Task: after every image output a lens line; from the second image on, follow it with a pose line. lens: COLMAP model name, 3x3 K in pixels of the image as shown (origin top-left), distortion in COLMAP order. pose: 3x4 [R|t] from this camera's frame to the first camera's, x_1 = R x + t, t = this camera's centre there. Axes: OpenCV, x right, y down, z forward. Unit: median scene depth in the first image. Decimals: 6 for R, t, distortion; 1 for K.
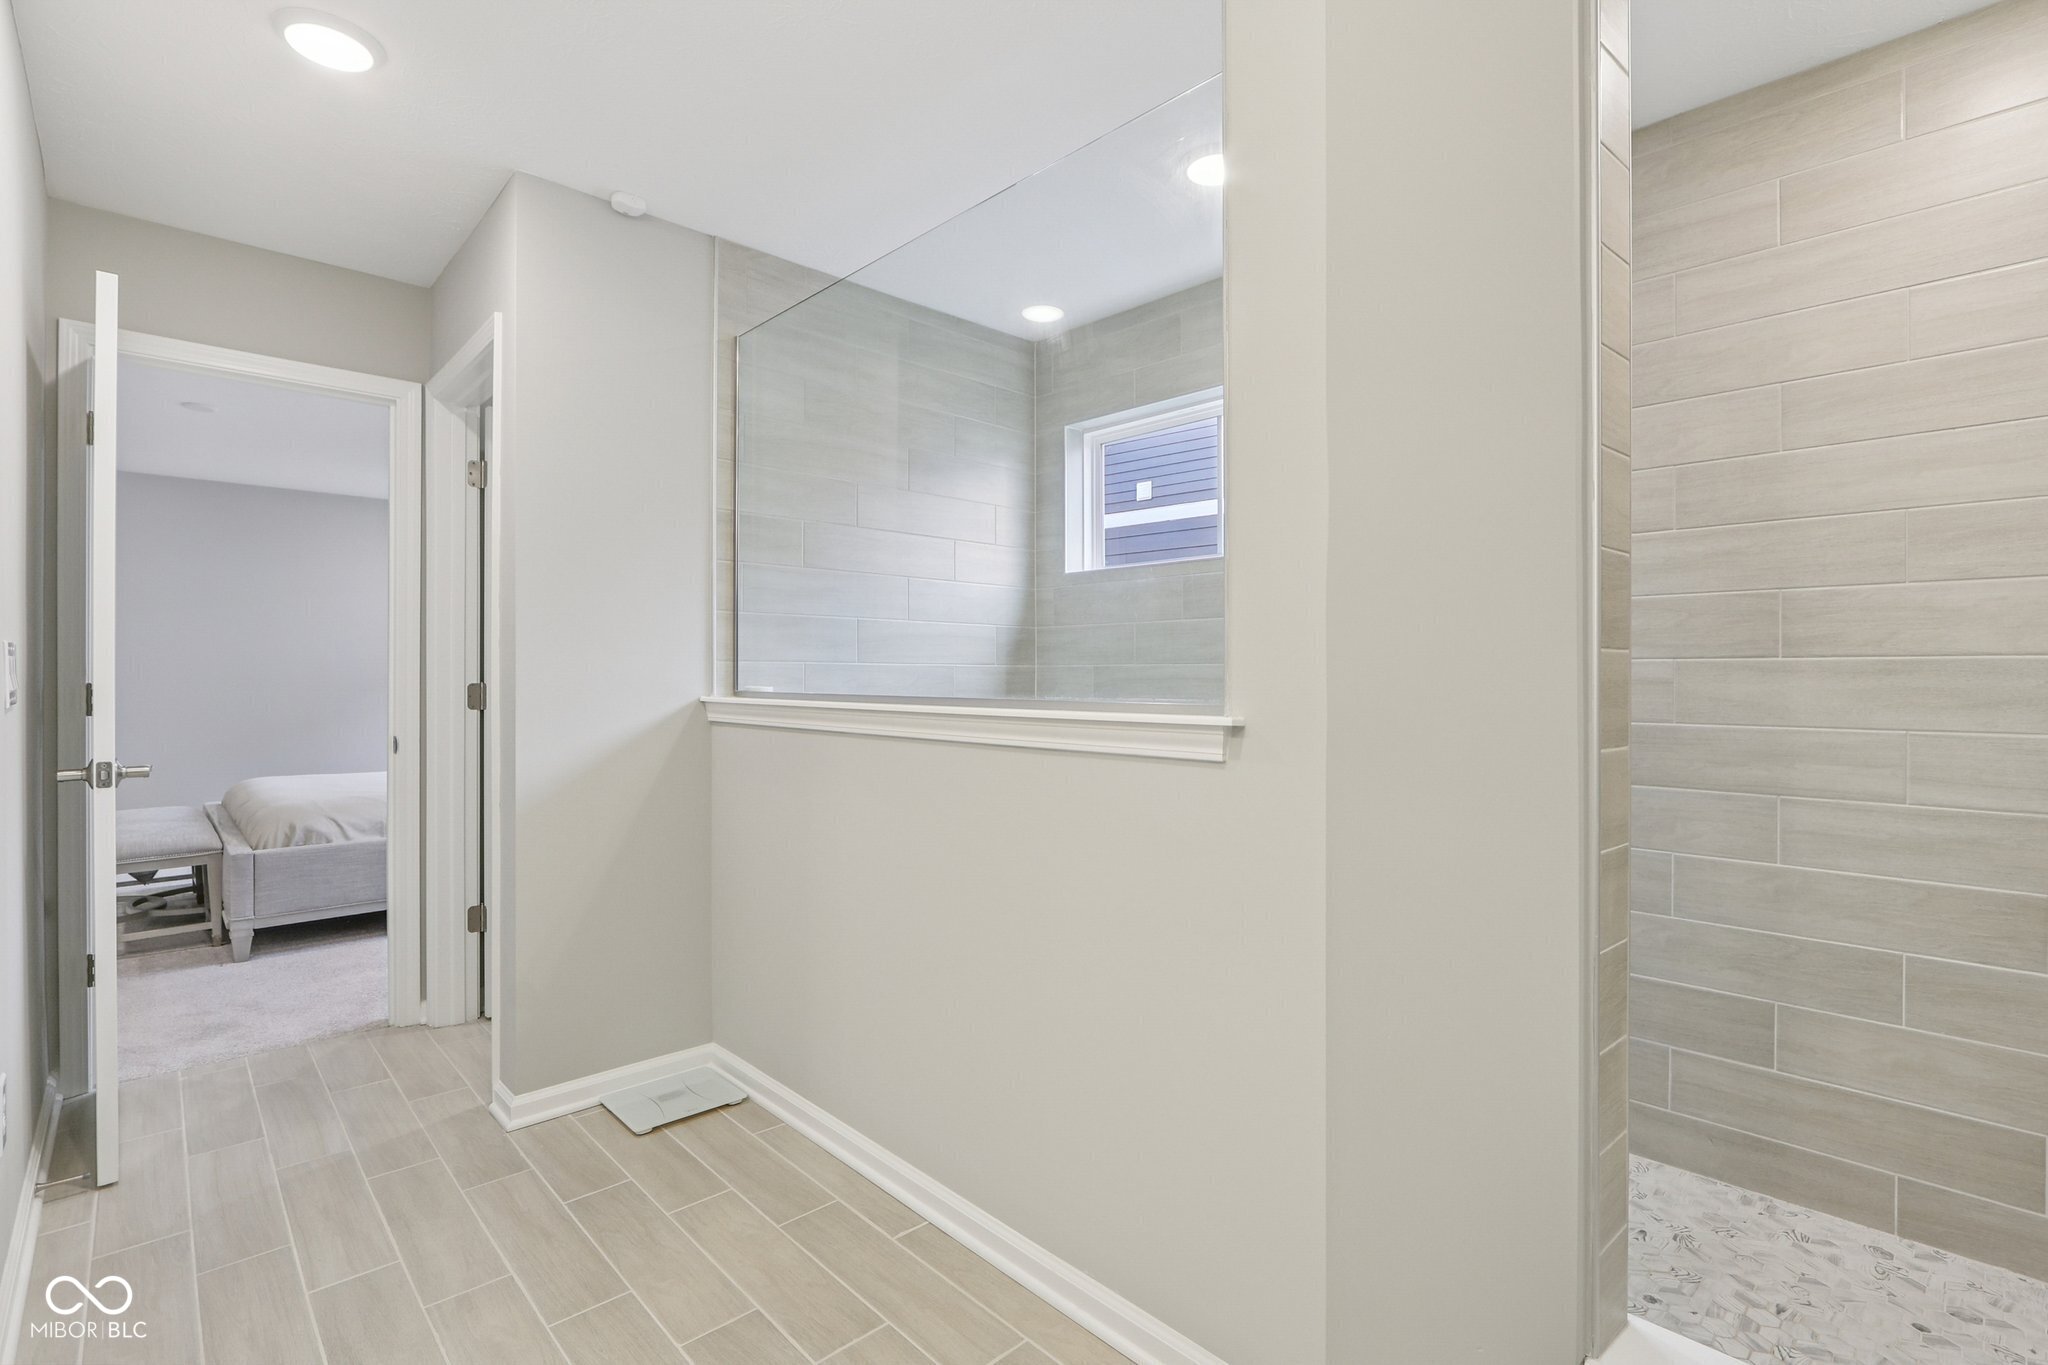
lens RADIAL K [[943.5, 0, 1035.1], [0, 943.5, 685.3], [0, 0, 1]] dist [0.010423, -0.000933]
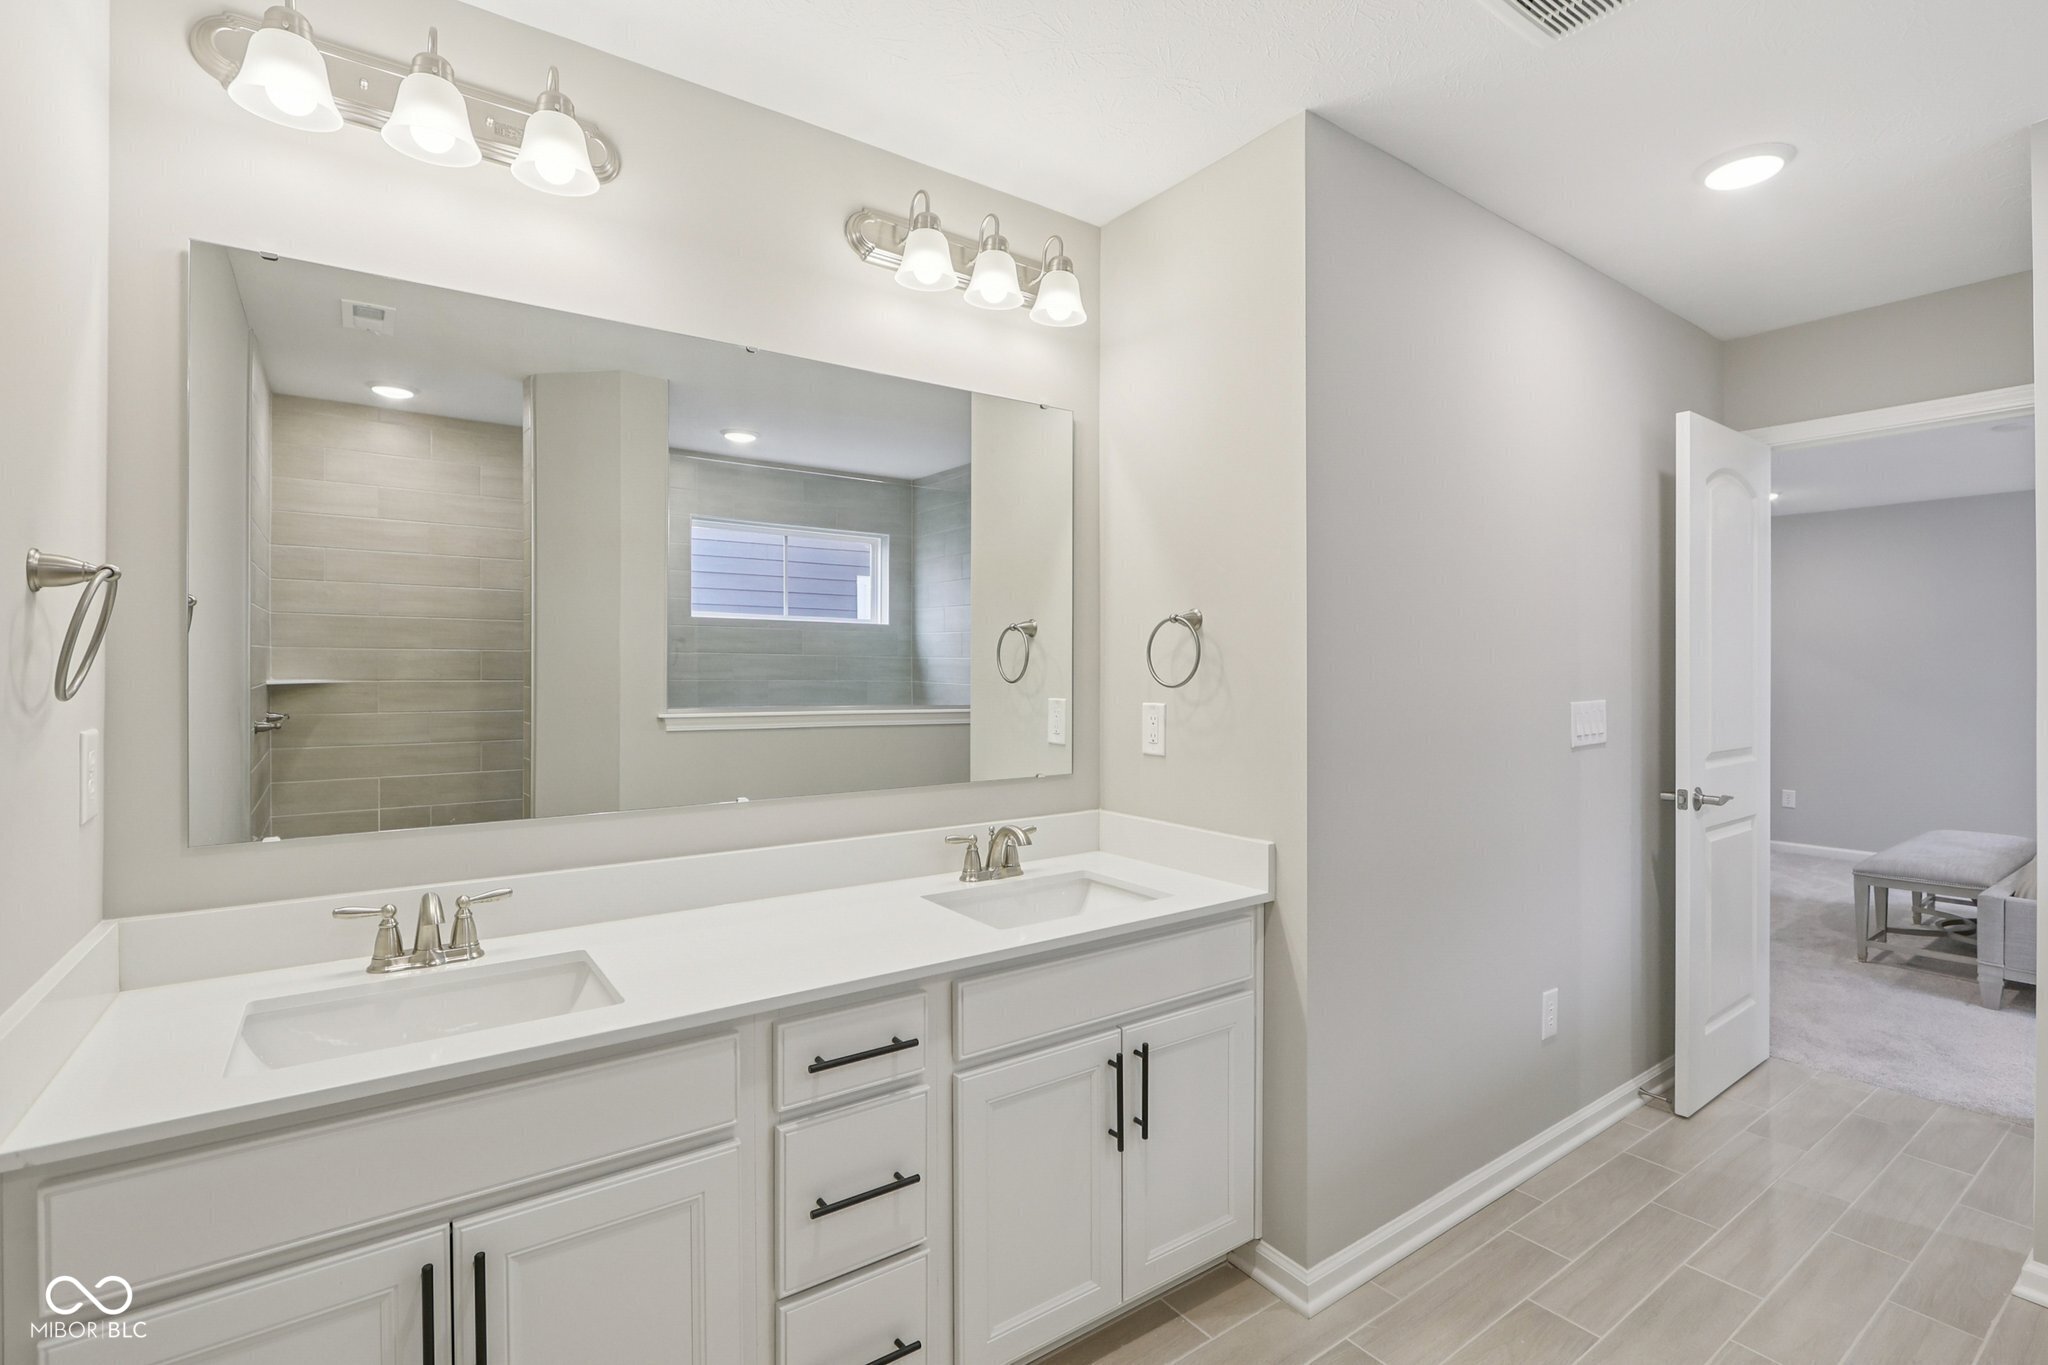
lens RADIAL K [[943.5, 0, 1020.1], [0, 943.5, 684.5], [0, 0, 1]] dist [0.010423, -0.000933]
pose [[-0.139906, 0.006756, -0.990142, 0.385546], [0.001581, 0.999977, 0.006600, -0.065438], [0.990163, -0.000642, -0.139914, 0.265750]]
